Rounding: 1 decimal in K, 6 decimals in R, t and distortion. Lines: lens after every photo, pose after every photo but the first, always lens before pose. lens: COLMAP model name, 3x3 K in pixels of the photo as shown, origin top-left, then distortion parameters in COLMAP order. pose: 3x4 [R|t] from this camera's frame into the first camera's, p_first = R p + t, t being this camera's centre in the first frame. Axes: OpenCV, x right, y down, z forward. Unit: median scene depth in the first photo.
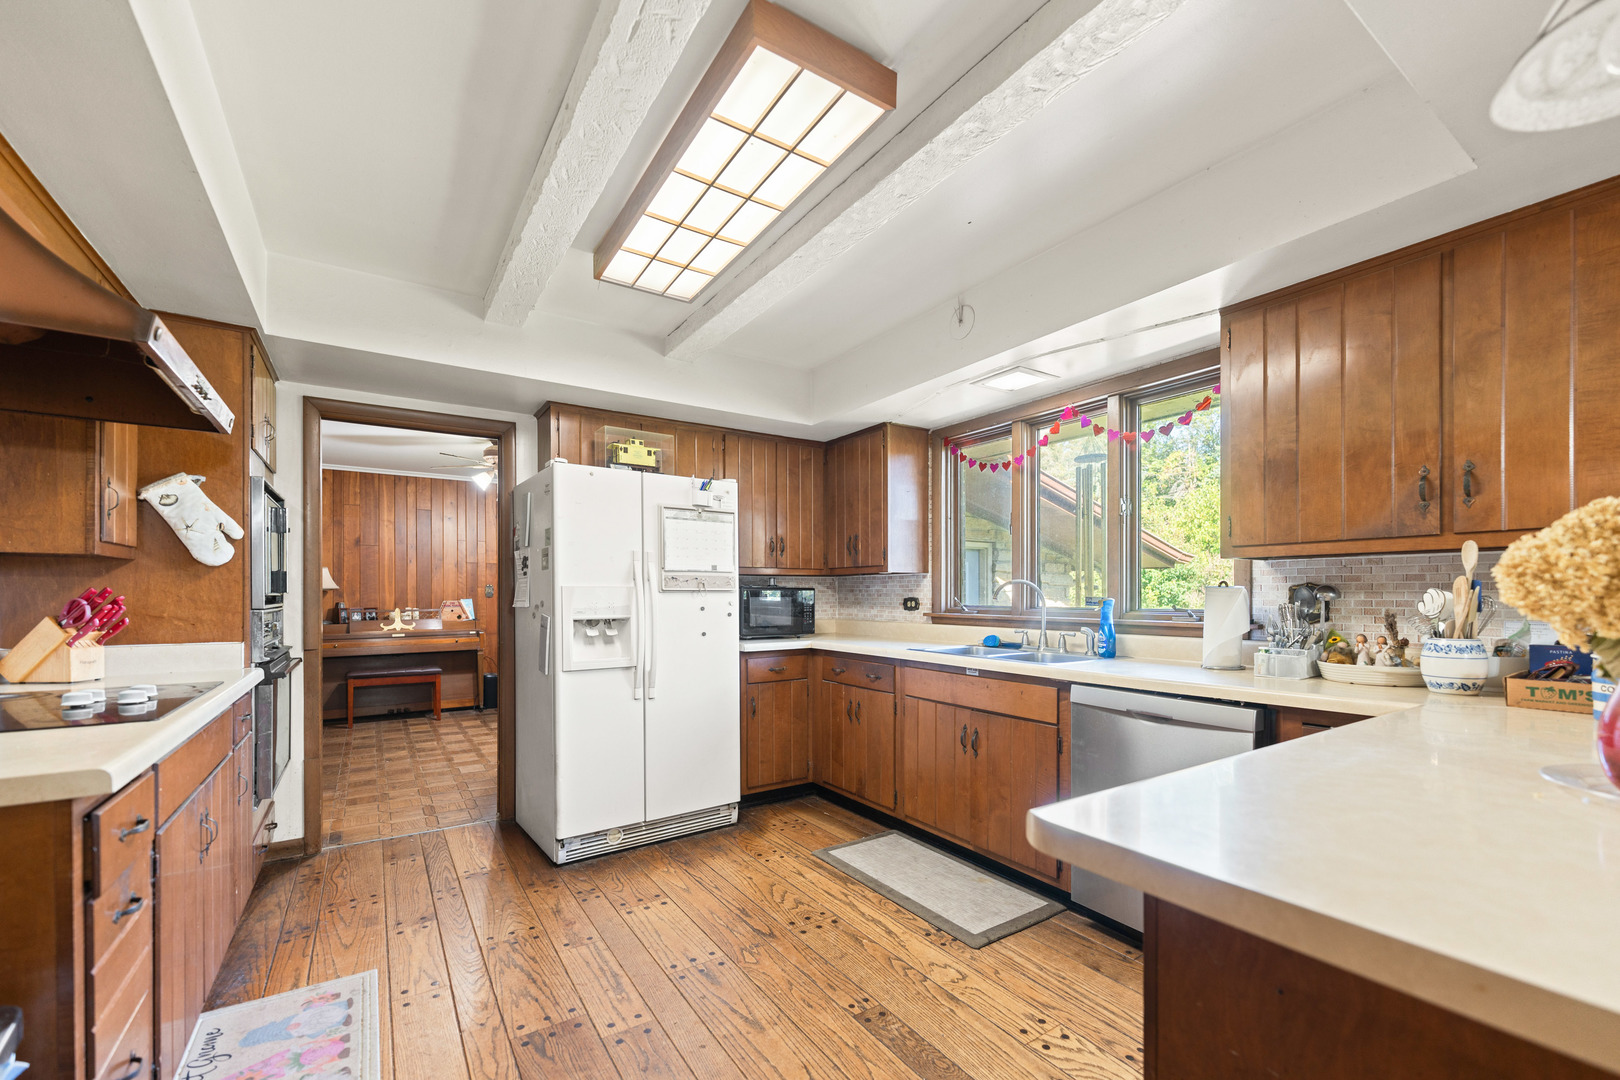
lens RADIAL K [[652.3, 0, 798.3], [0, 652.3, 601.2], [0, 0, 1]] dist [-0.002243, -0.000004]
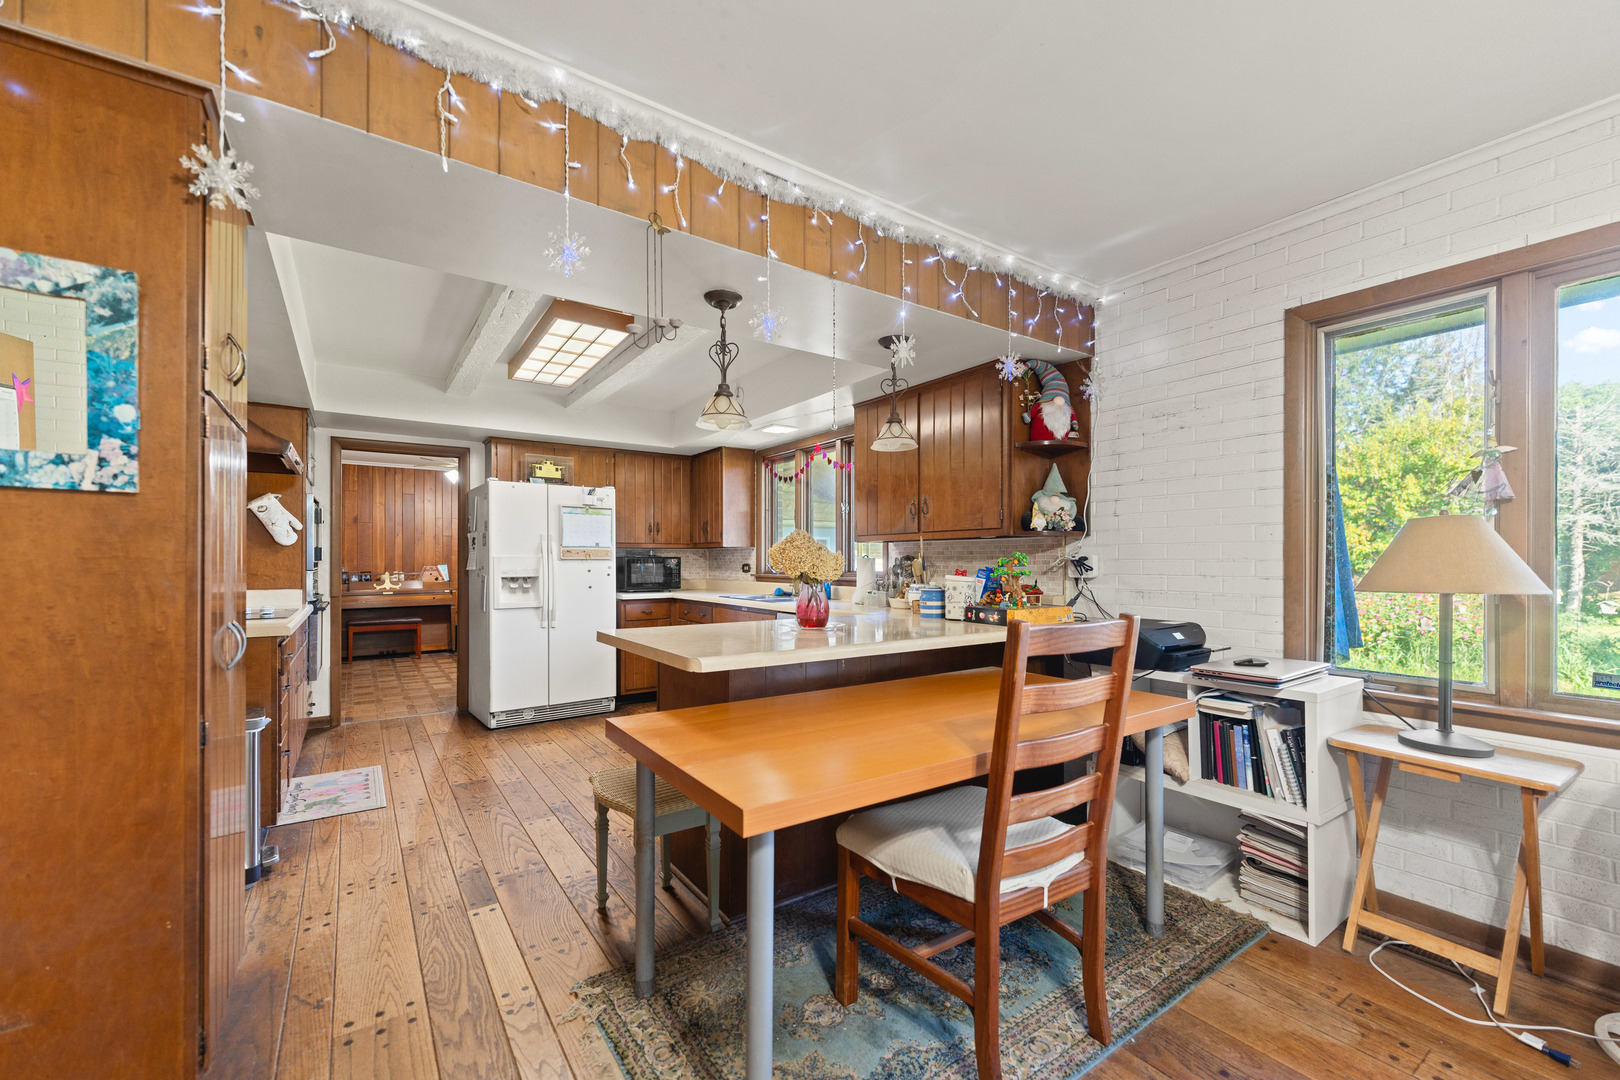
lens RADIAL K [[652.3, 0, 802.9], [0, 652.3, 562.5], [0, 0, 1]] dist [-0.002243, -0.000004]
pose [[0.999746, 0.000332, 0.022516, 0.344521], [-0.000171, 0.999975, -0.007130, 0.002614], [-0.022518, 0.007124, 0.999721, -0.595236]]
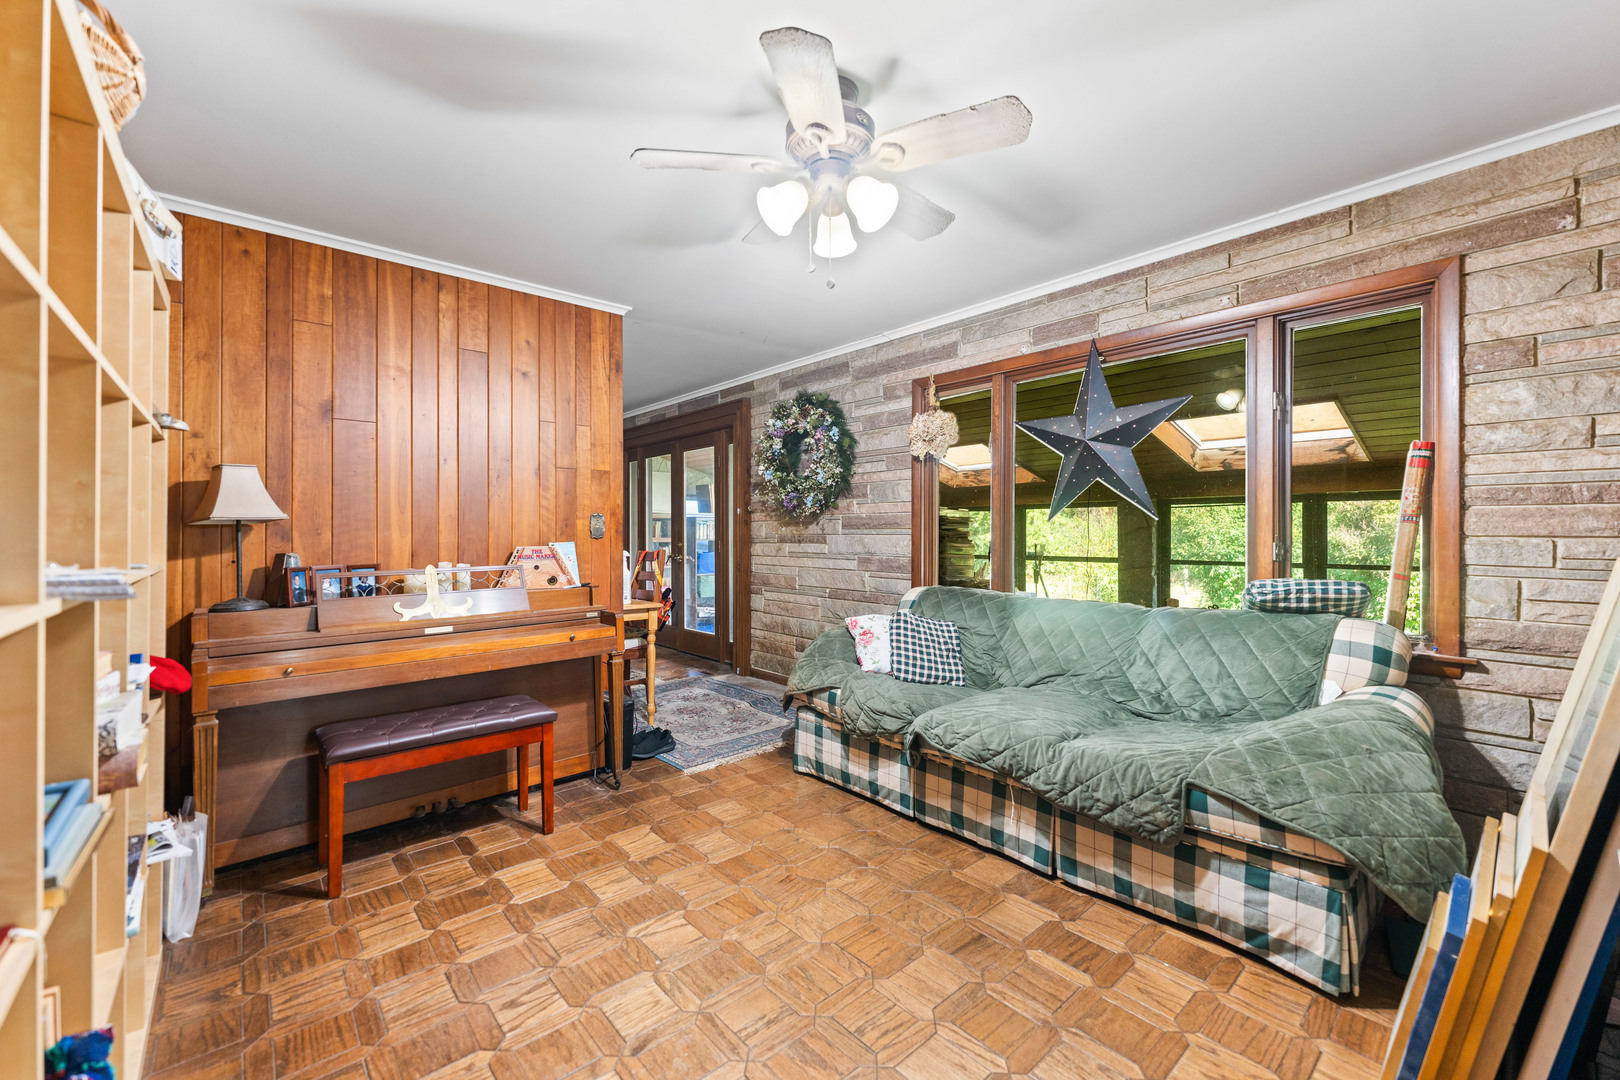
lens RADIAL K [[652.3, 0, 805.1], [0, 652.3, 533.3], [0, 0, 1]] dist [-0.002243, -0.000004]
pose [[0.990992, -0.001100, 0.133917, -0.866537], [0.002033, 0.999975, -0.006829, -0.013783], [-0.133906, 0.007039, 0.990969, 1.095407]]
